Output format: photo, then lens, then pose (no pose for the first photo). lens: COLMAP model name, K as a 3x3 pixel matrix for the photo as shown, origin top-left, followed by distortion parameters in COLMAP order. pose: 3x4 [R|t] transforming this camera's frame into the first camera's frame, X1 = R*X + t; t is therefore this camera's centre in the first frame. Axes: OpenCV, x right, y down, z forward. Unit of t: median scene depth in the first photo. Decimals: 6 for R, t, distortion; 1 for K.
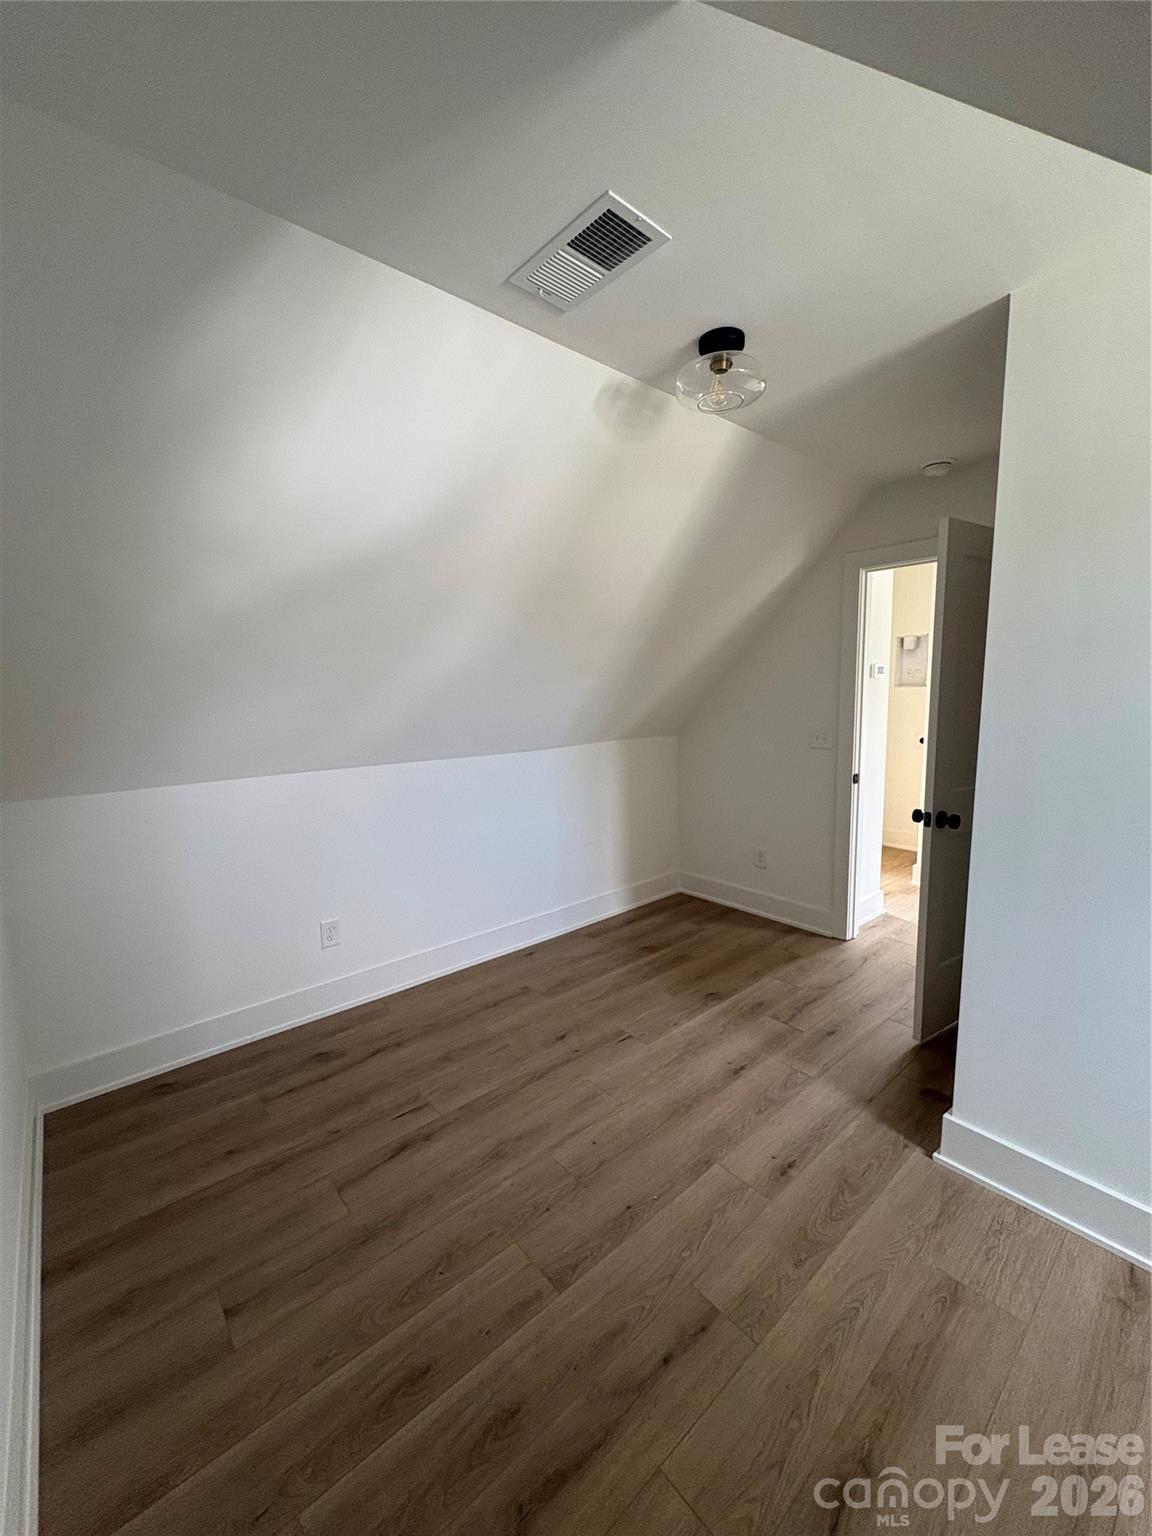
lens RADIAL K [[612.9, 0, 575.0], [0, 612.9, 765.2], [0, 0, 1]] dist [-0.000047, -0.000105]
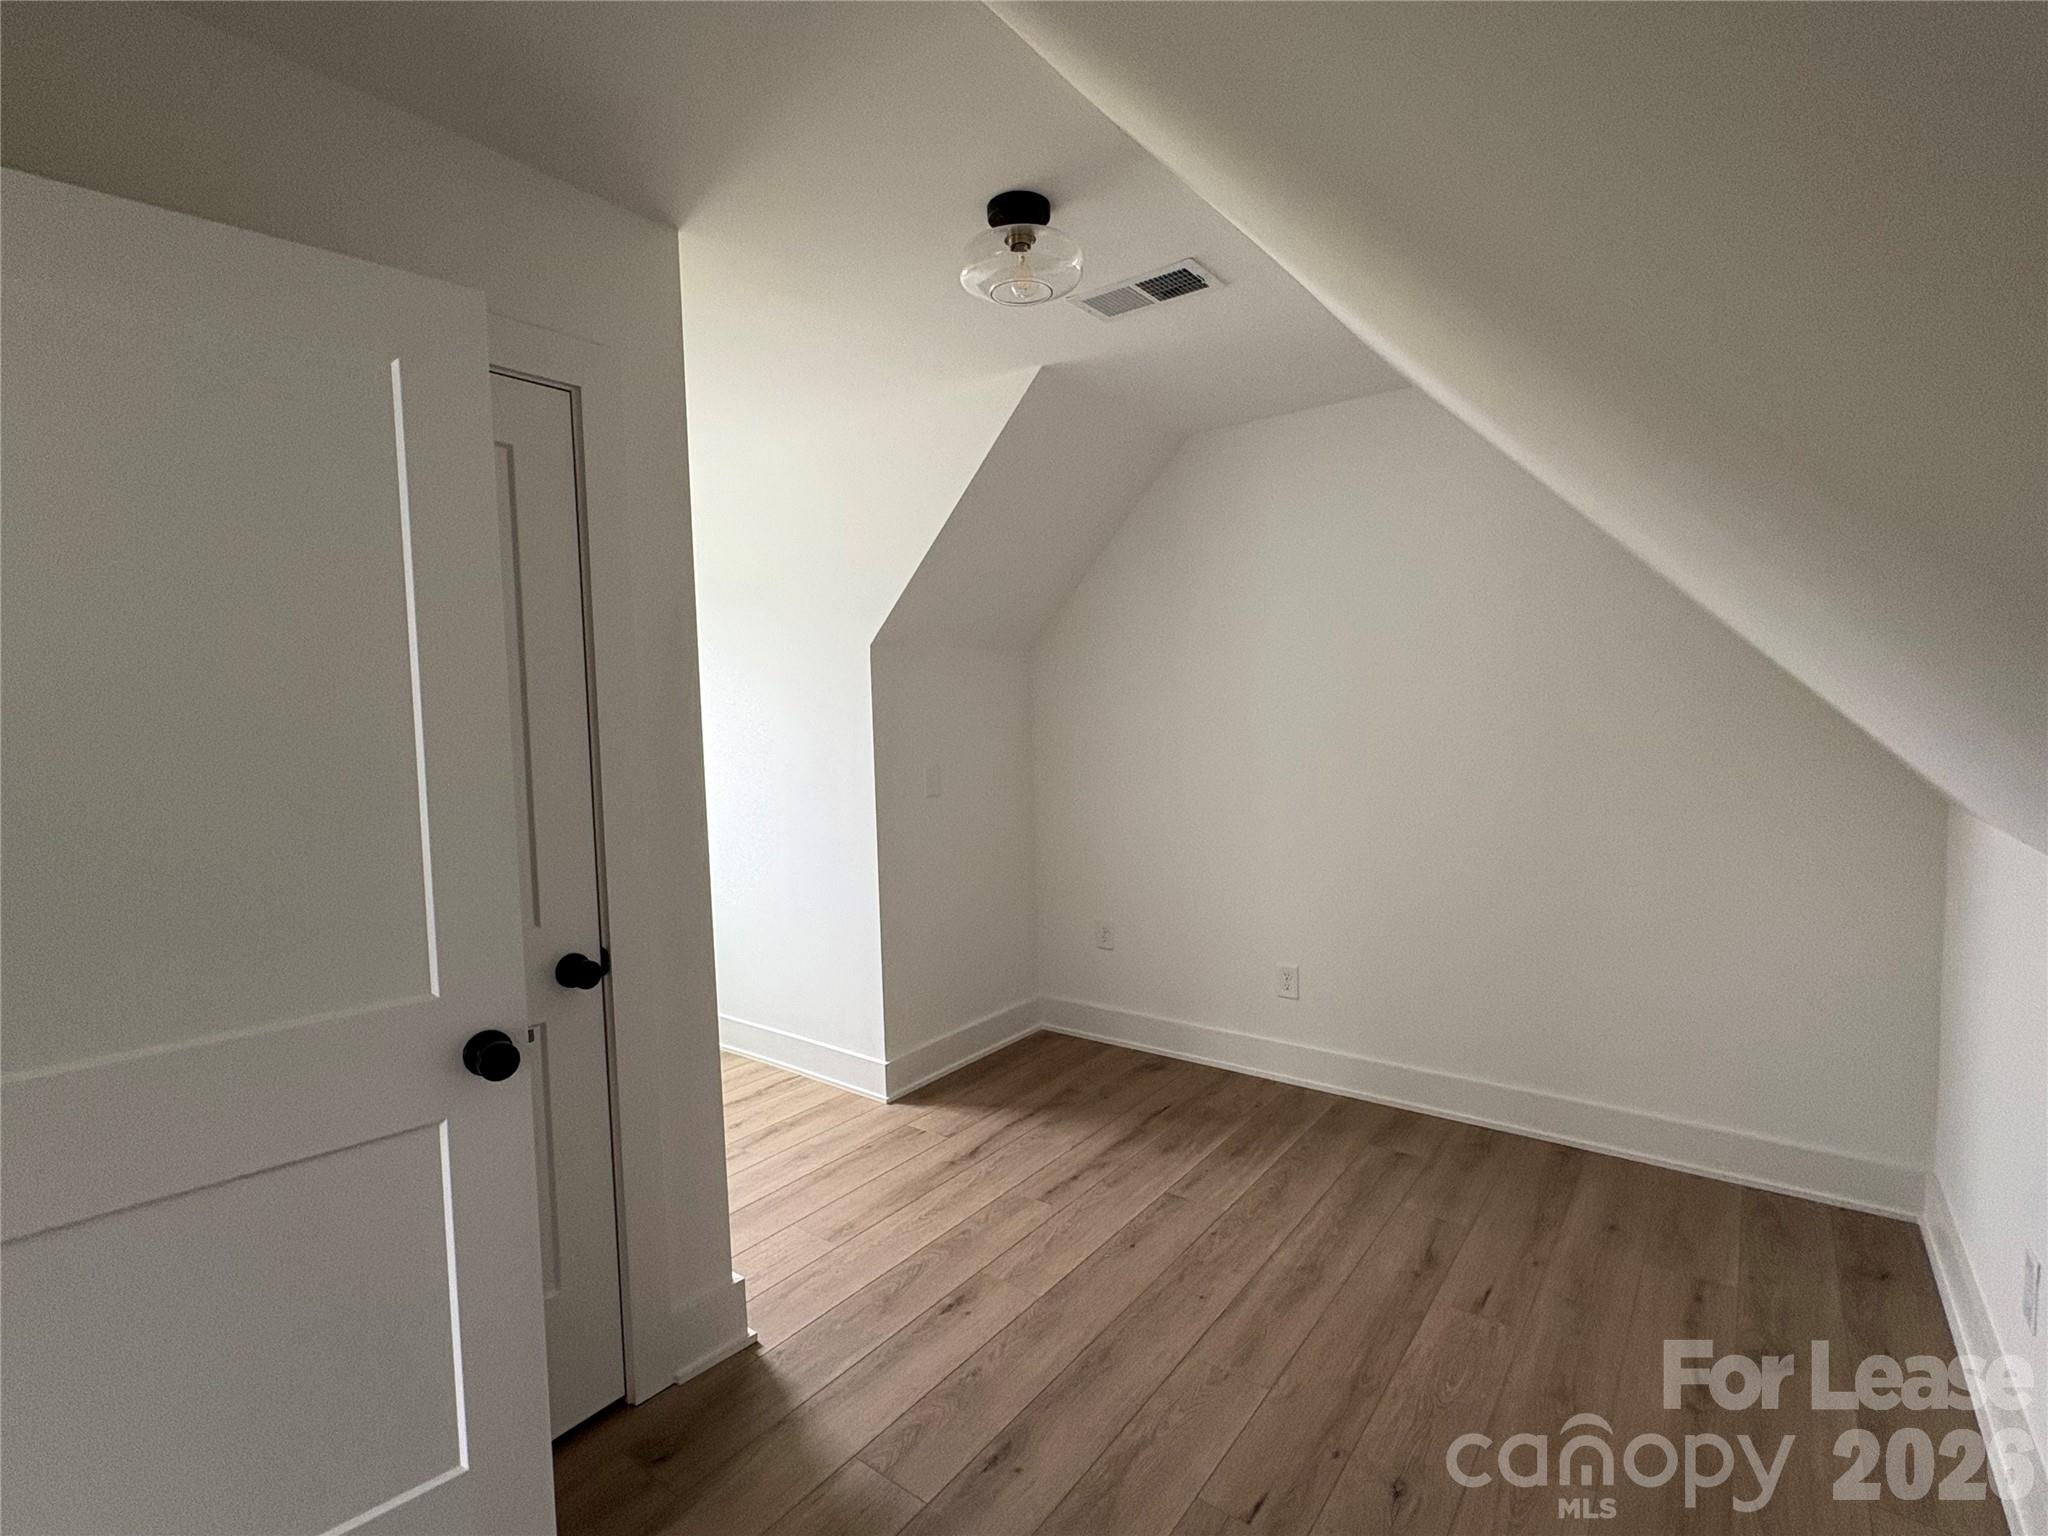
lens RADIAL K [[953.5, 0, 1023.7], [0, 953.5, 765.8], [0, 0, 1]] dist [0.001872, 0.000214]
pose [[-0.976045, 0.054046, -0.210750, 0.483455], [0.012686, 0.981145, 0.192858, -0.255320], [0.217199, 0.185565, -0.958327, 2.082386]]
